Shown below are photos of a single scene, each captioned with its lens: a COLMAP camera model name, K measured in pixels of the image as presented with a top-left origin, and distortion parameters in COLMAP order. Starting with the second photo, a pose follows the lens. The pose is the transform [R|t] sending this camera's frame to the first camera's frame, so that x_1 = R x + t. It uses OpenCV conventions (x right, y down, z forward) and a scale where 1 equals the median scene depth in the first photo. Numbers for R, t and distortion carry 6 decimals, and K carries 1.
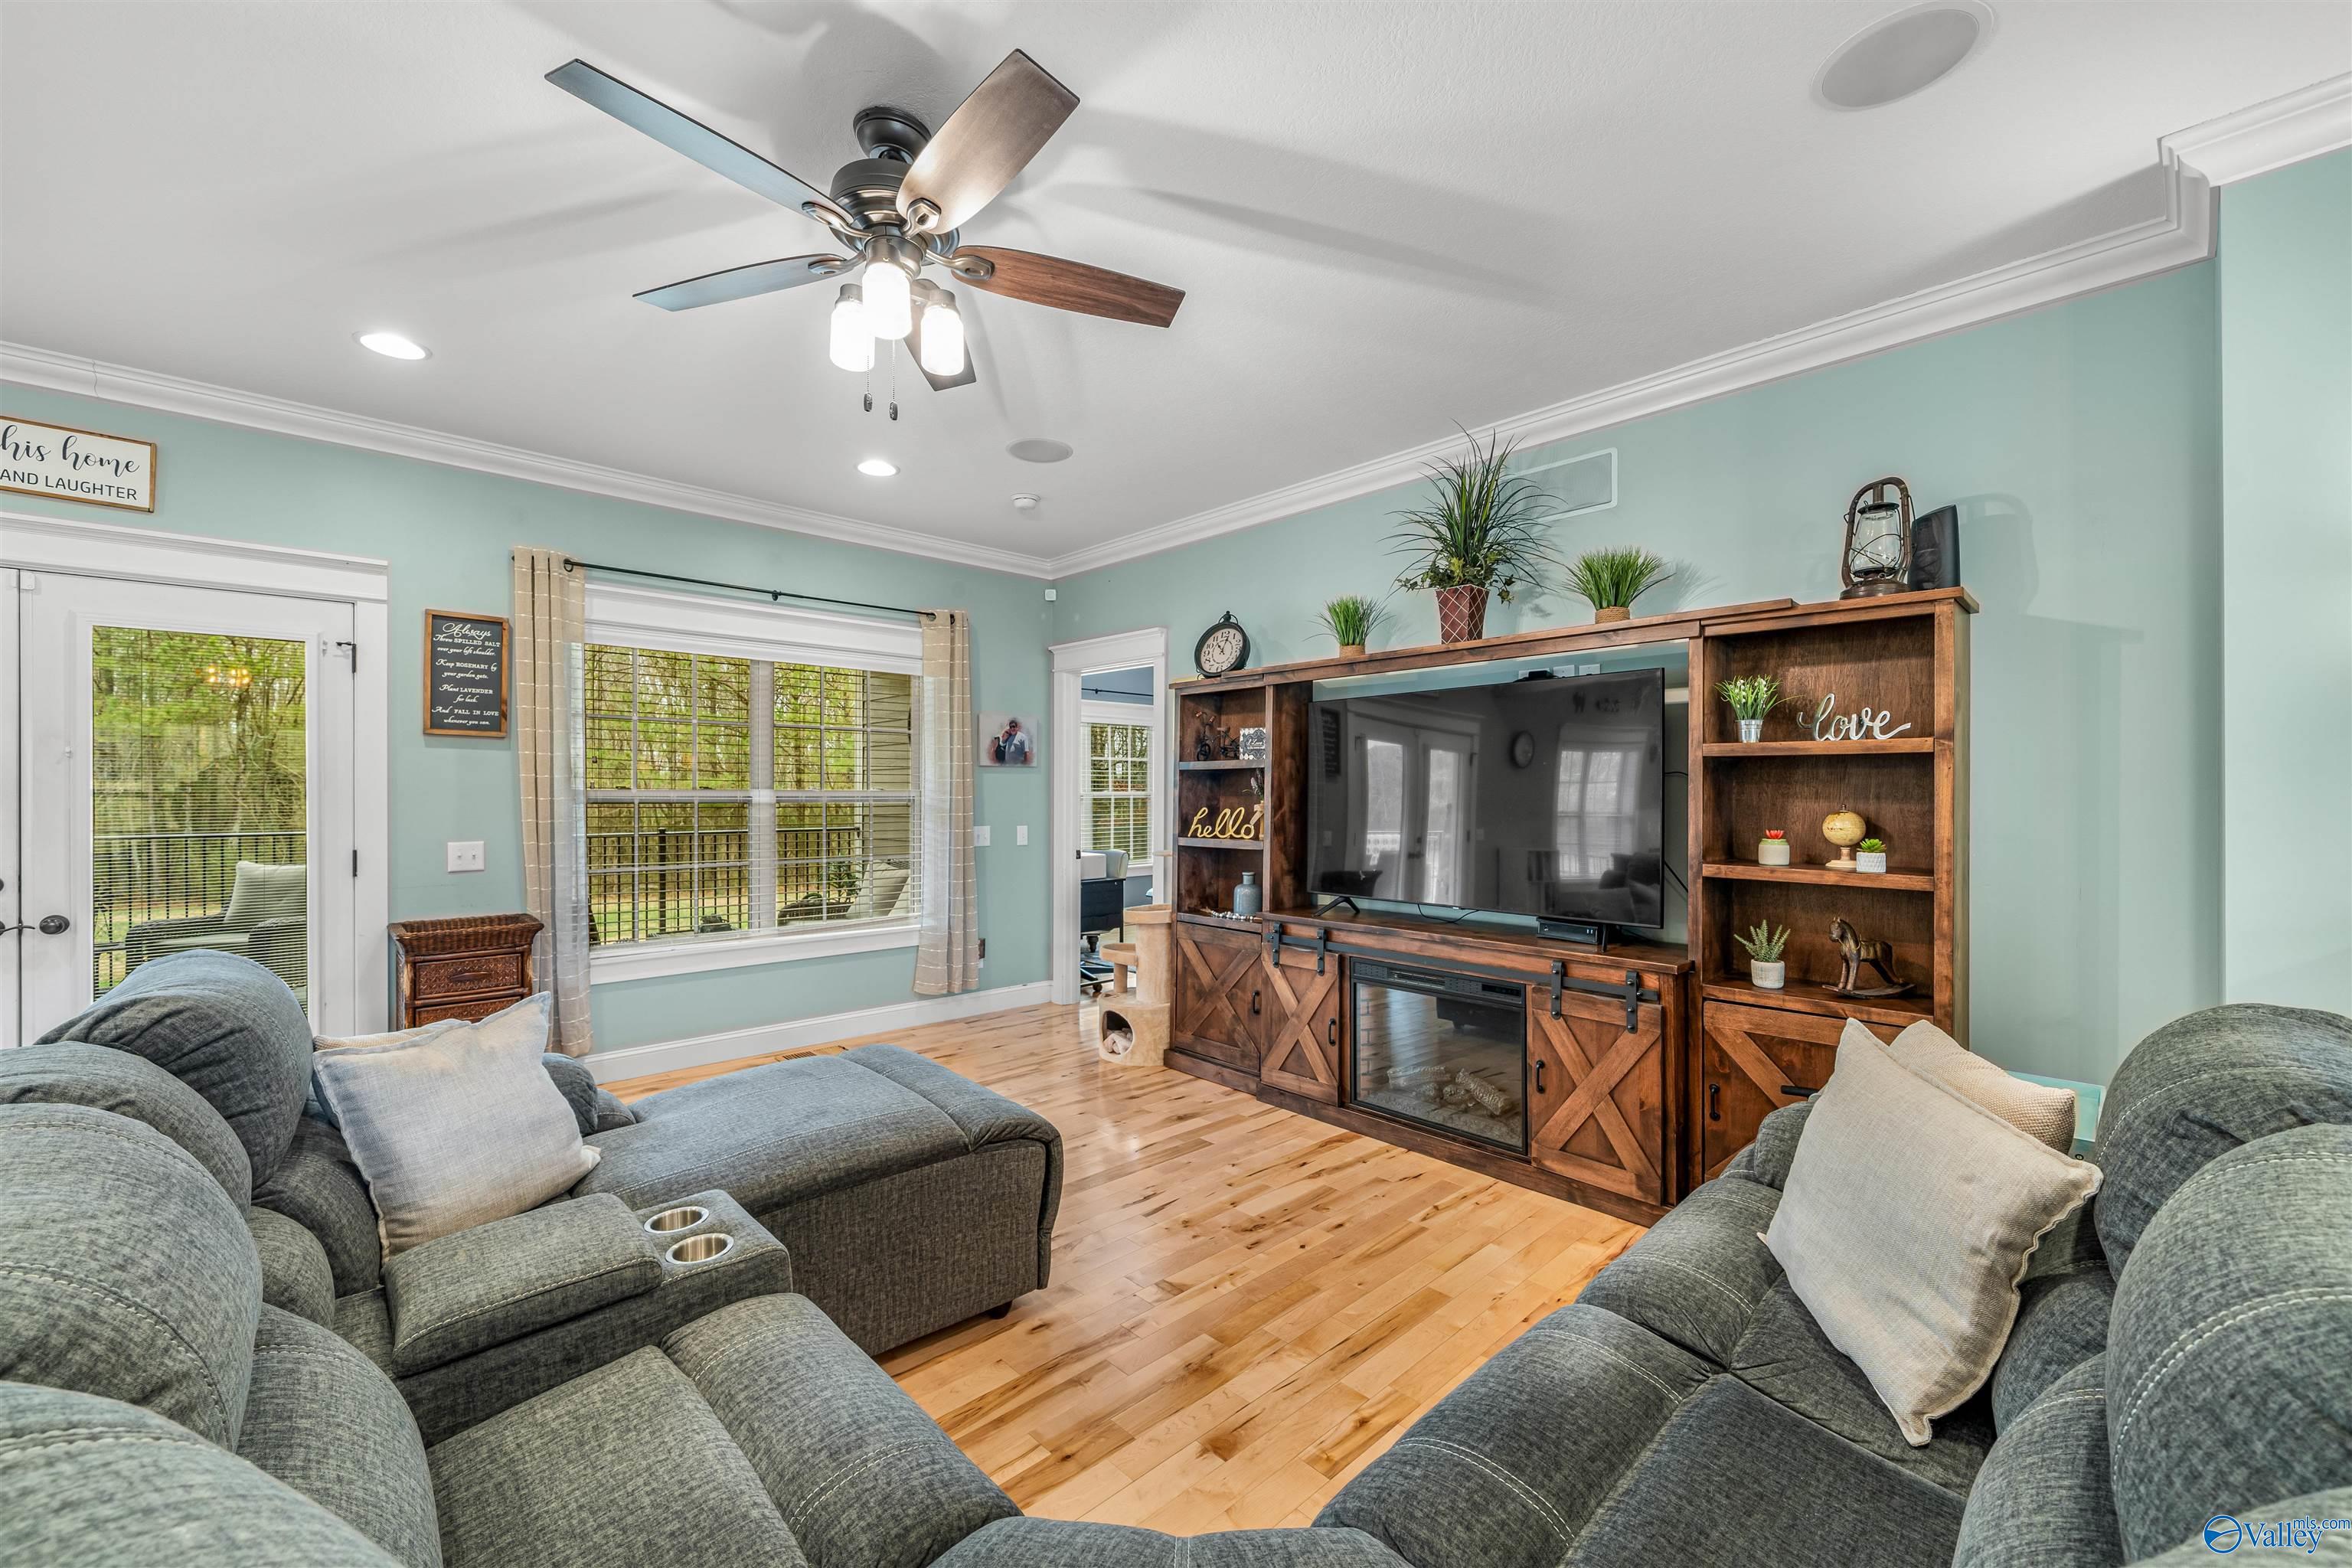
lens RADIAL K [[935.9, 0, 1167.7], [0, 935.9, 791.6], [0, 0, 1]] dist [-0.001461, -0.000014]
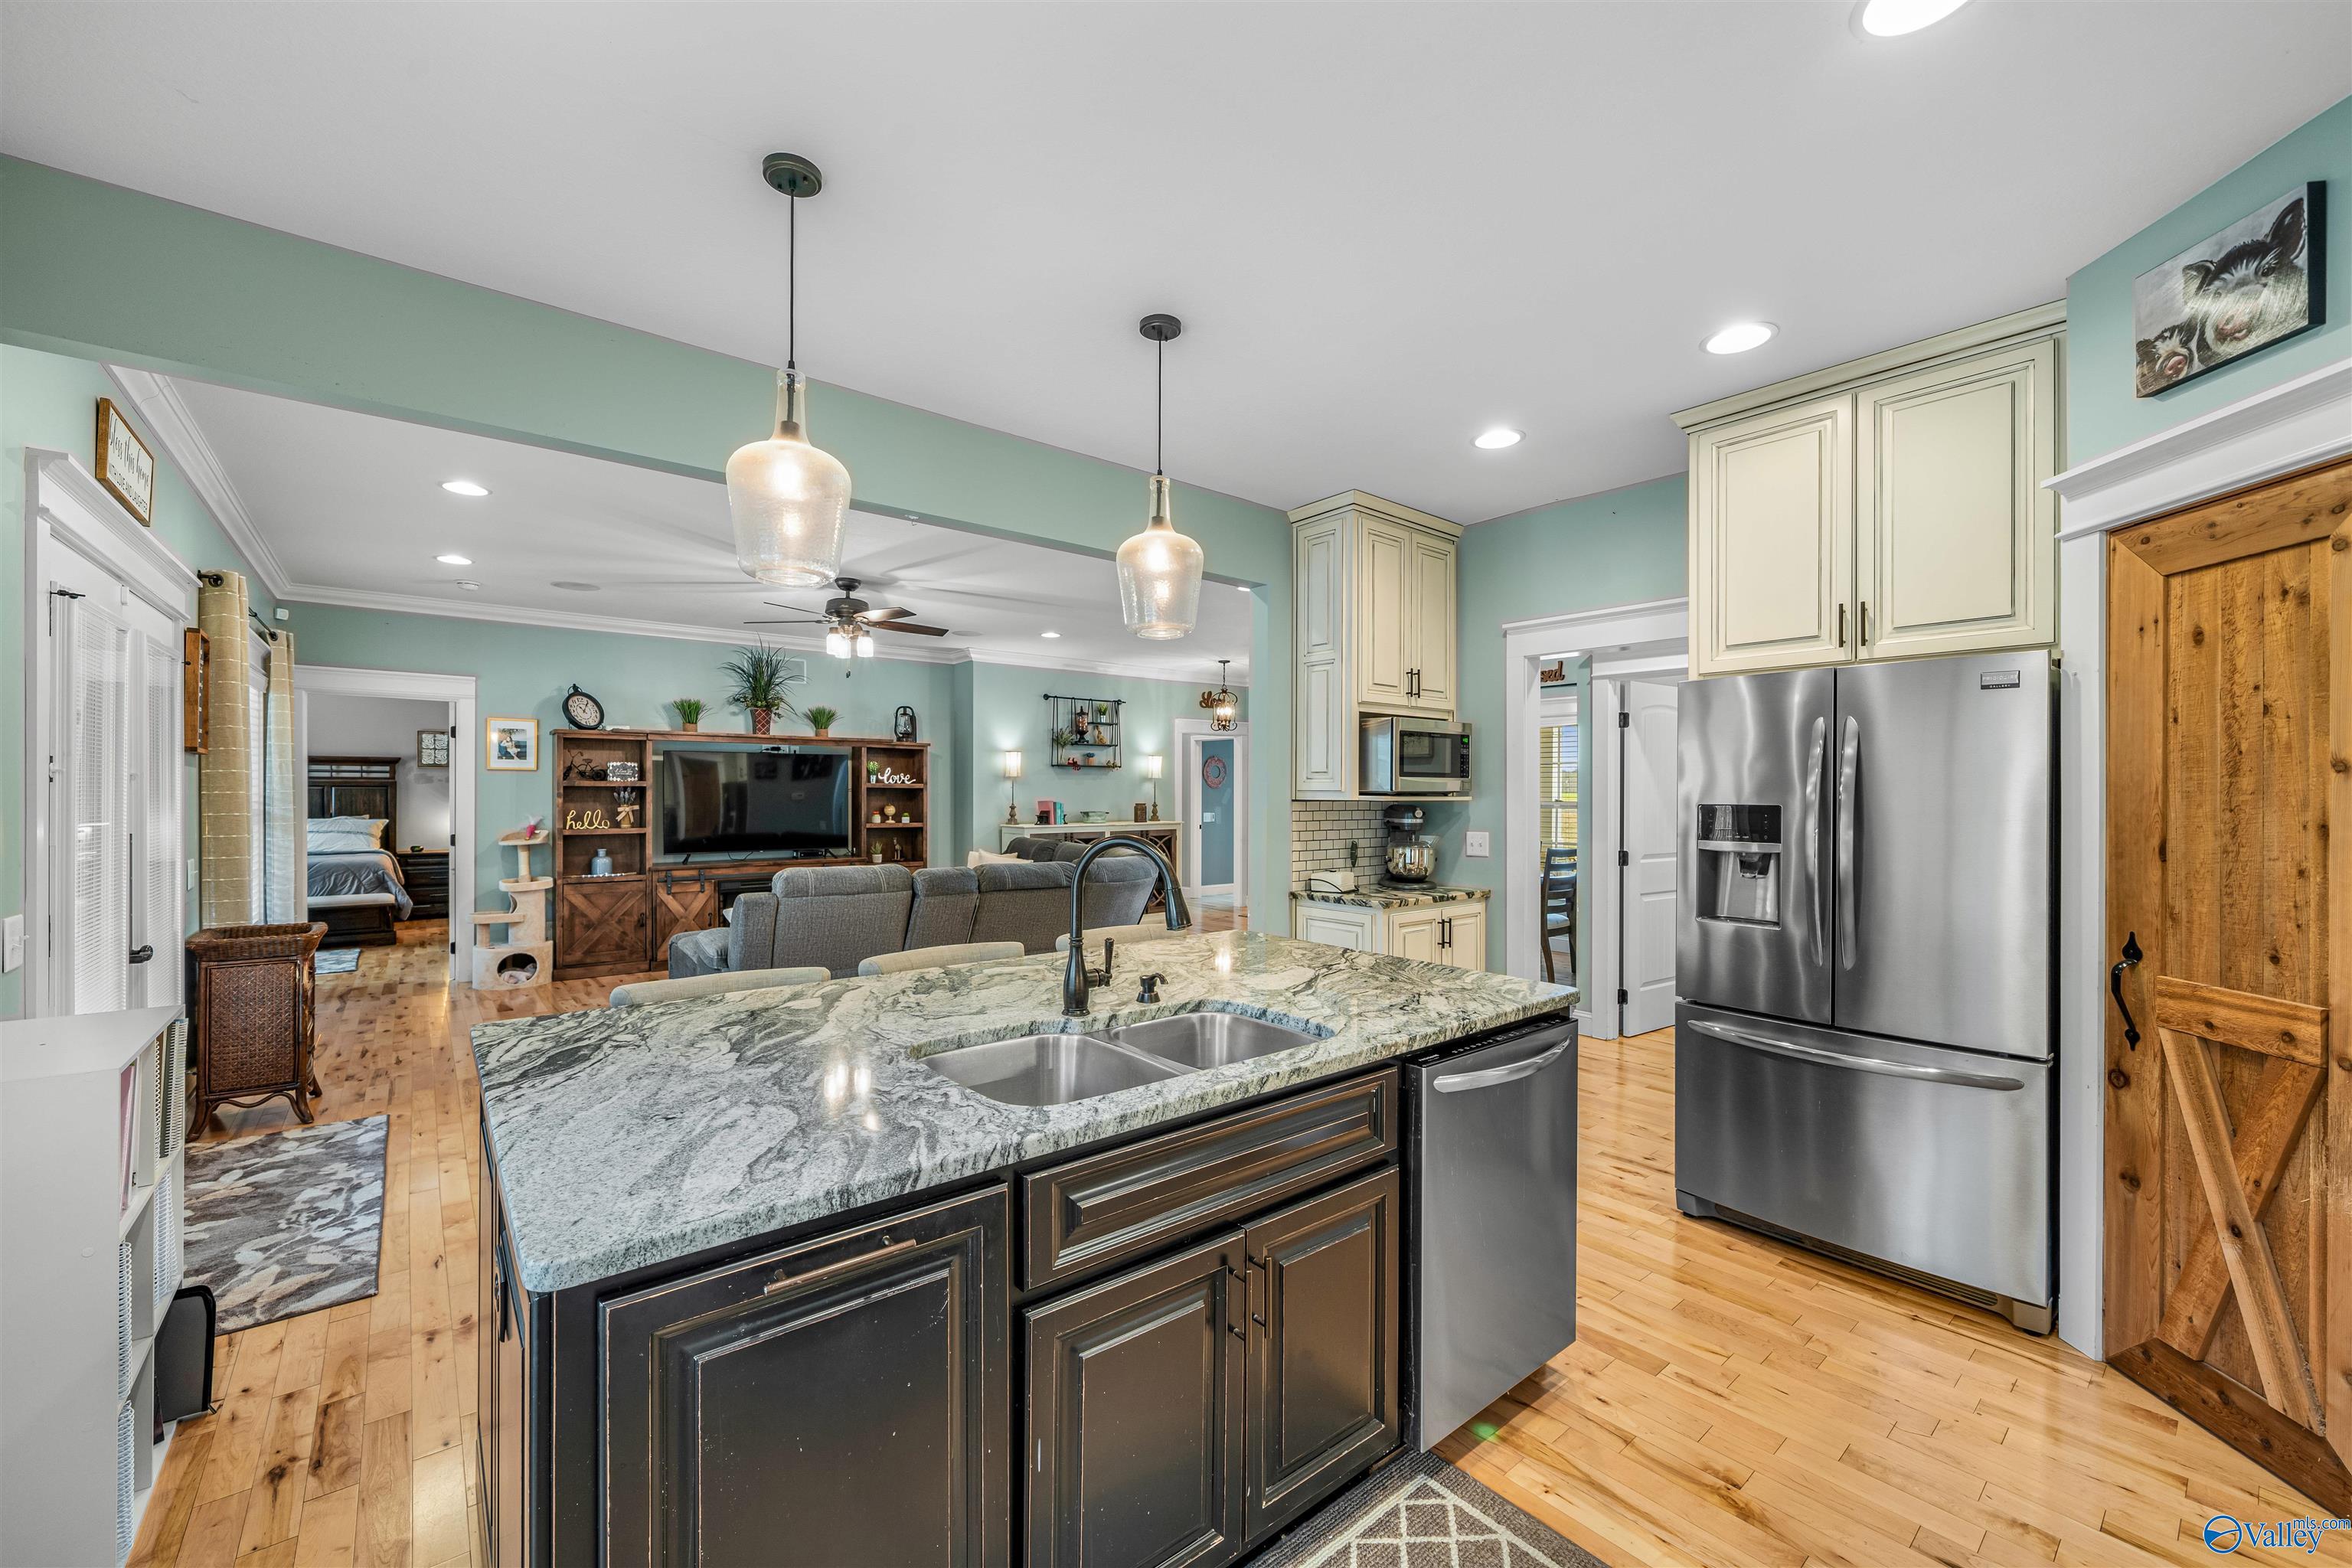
lens RADIAL K [[925.0, 0, 1165.6], [0, 925.0, 791.6], [0, 0, 1]] dist [-0.000788, -0.000099]
pose [[0.063769, -0.002975, 0.997960, -1.647992], [-0.005503, 0.999979, 0.003333, -0.027916], [-0.997950, -0.005705, 0.063751, -0.095428]]
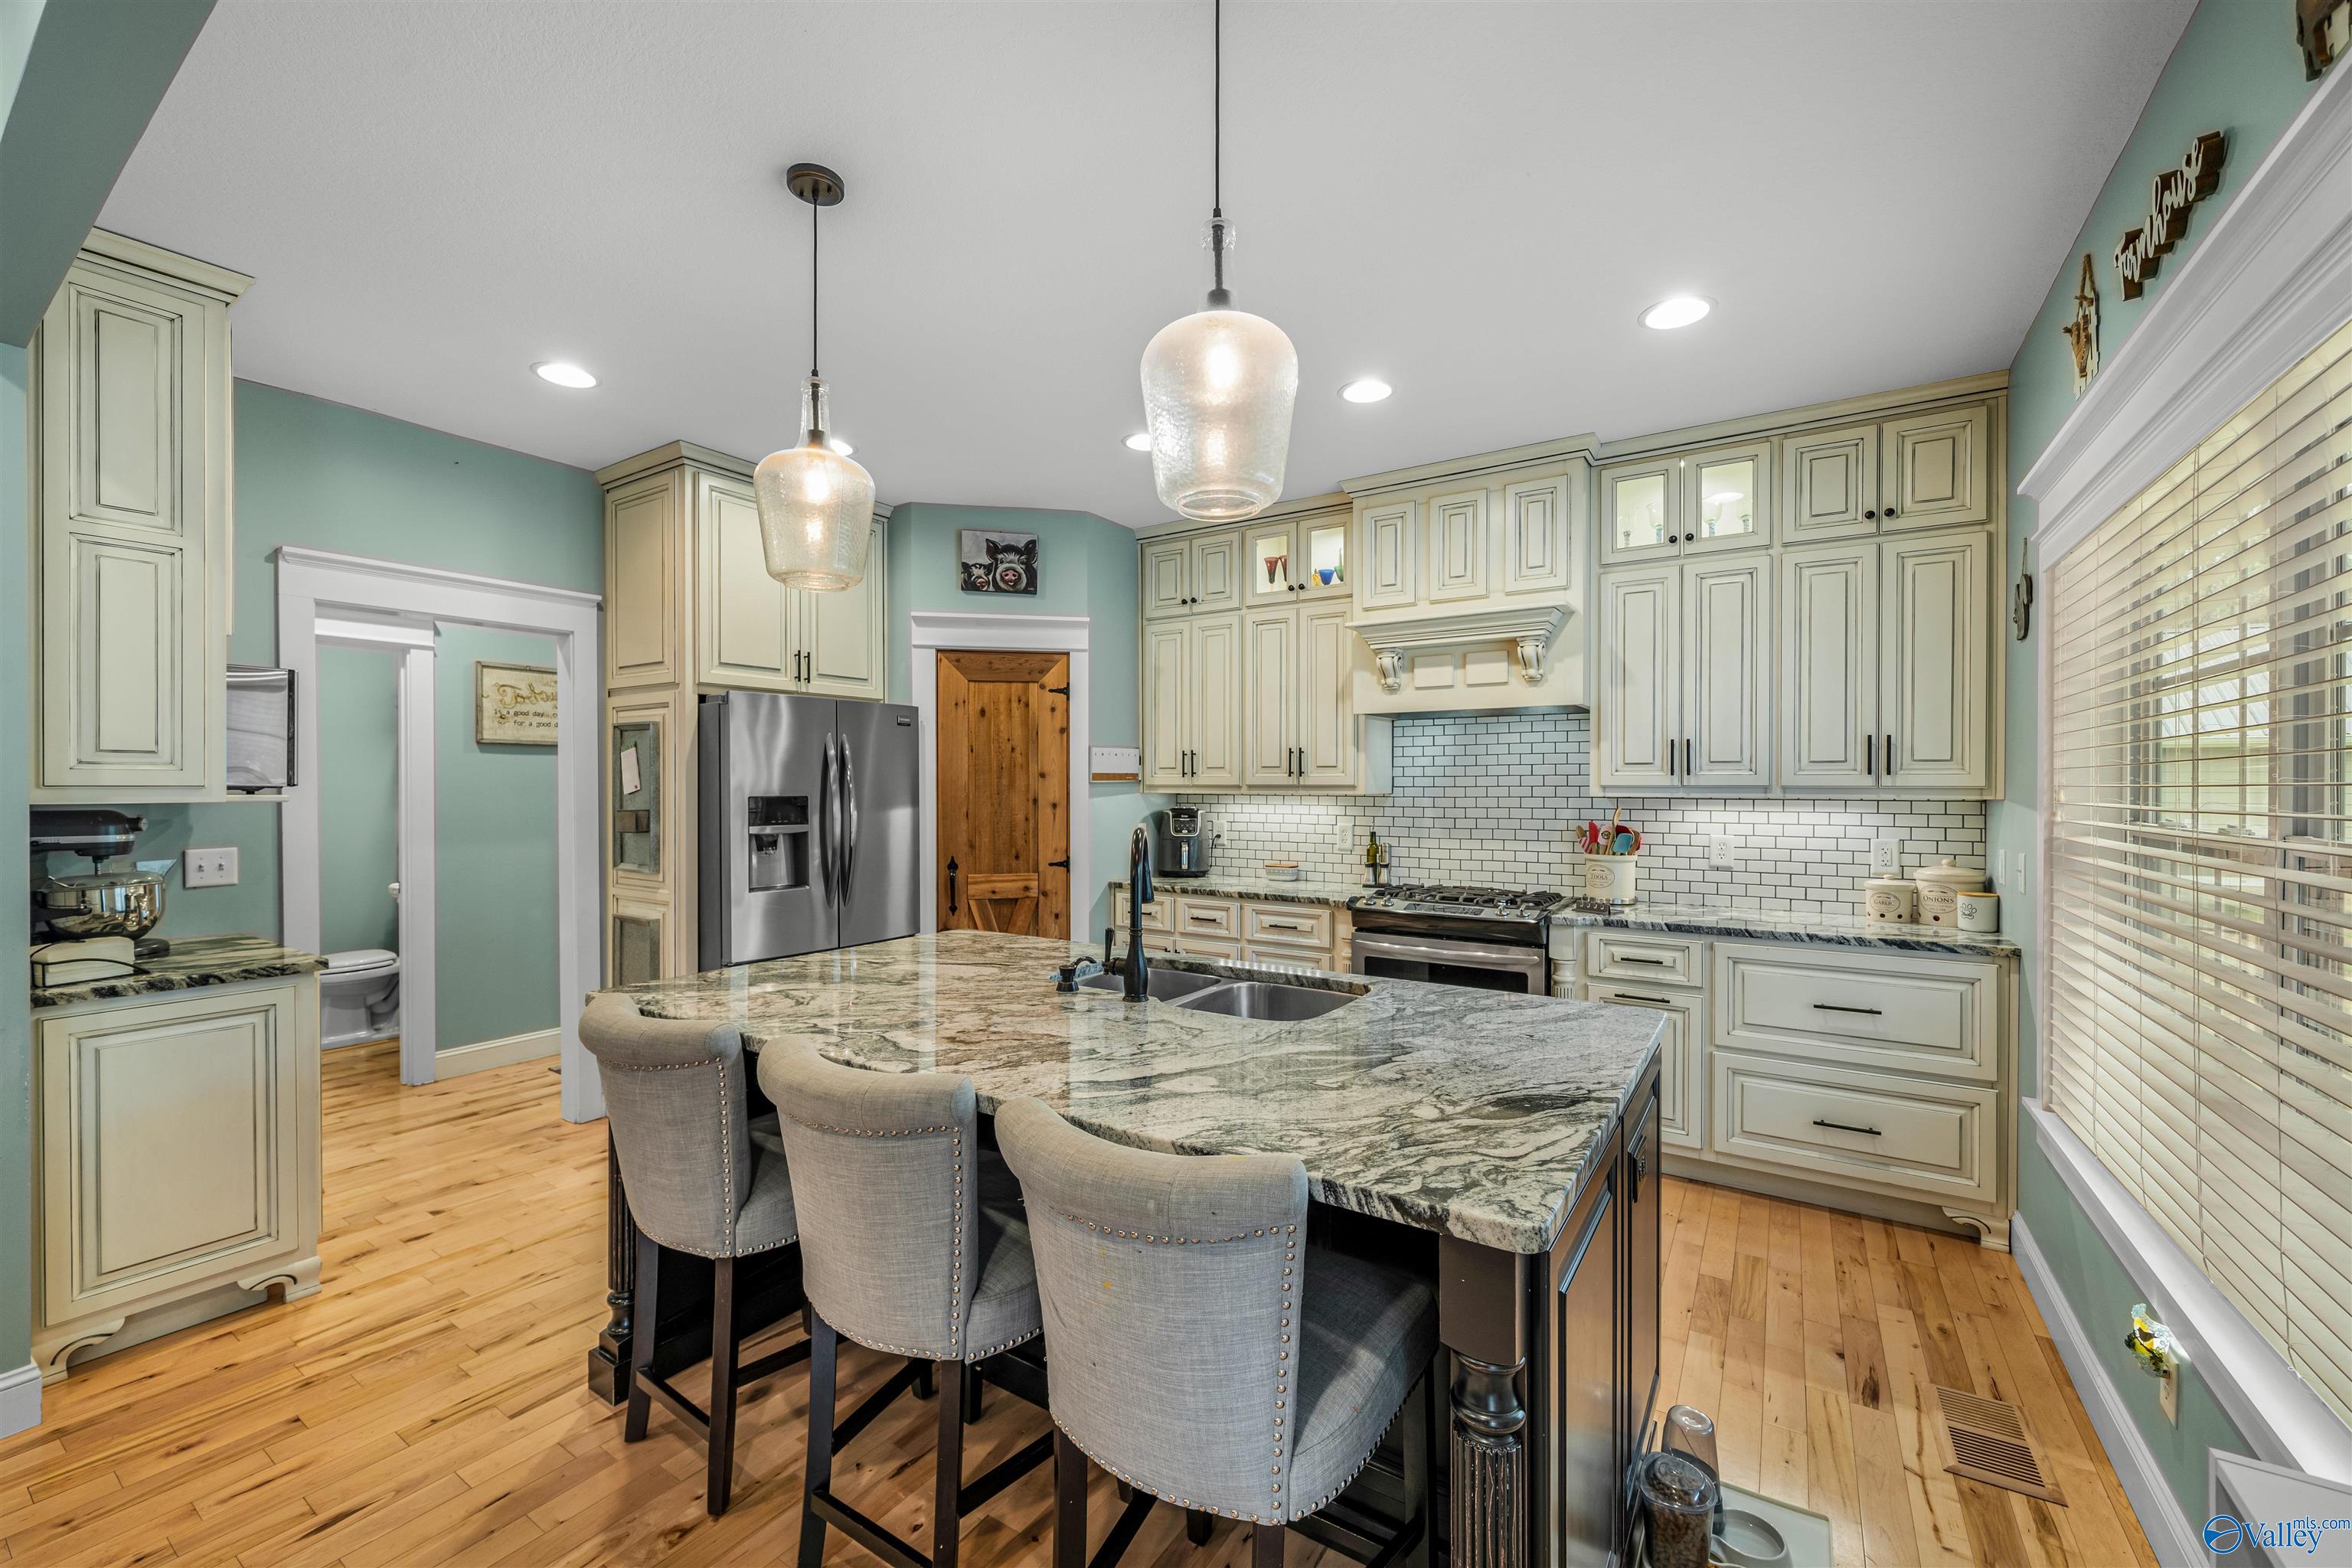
lens RADIAL K [[935.9, 0, 1167.7], [0, 935.9, 791.6], [0, 0, 1]] dist [-0.001461, -0.000014]
pose [[-0.972900, -0.000894, -0.231225, -1.035919], [-0.001941, 0.999989, 0.004304, -0.027218], [0.231219, 0.004636, -0.972891, 0.518337]]
